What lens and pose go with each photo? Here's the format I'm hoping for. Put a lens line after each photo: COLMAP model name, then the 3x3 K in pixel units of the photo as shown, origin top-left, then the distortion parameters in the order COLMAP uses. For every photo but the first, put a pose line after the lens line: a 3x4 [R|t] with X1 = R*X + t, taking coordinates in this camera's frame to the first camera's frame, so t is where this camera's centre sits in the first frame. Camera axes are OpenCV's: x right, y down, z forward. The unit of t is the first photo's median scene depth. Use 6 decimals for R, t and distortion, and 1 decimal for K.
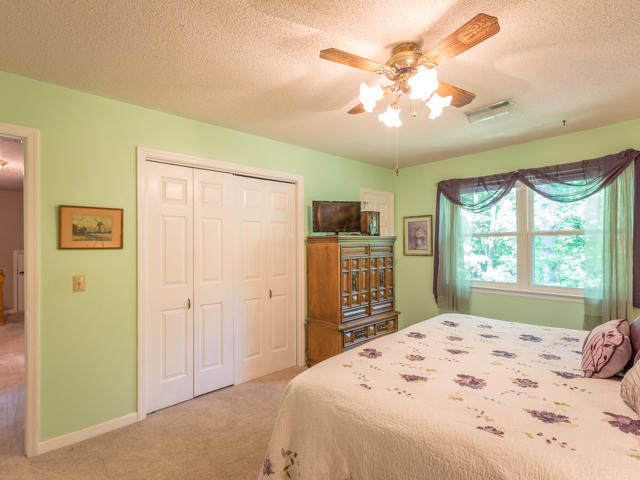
lens RADIAL K [[321.3, 0, 318.5], [0, 321.3, 242.0], [0, 0, 1]] dist [0.022148, 0.000235]
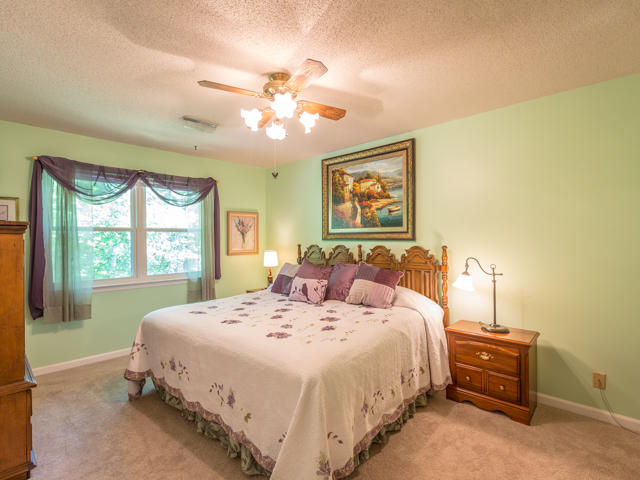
lens RADIAL K [[321.3, 0, 321.6], [0, 321.3, 238.7], [0, 0, 1]] dist [0.022148, 0.000235]
pose [[-0.084184, 0.003229, 0.996445, -0.526140], [0.001727, 0.999994, -0.003094, 0.009212], [-0.996449, 0.001461, -0.084189, 0.523585]]
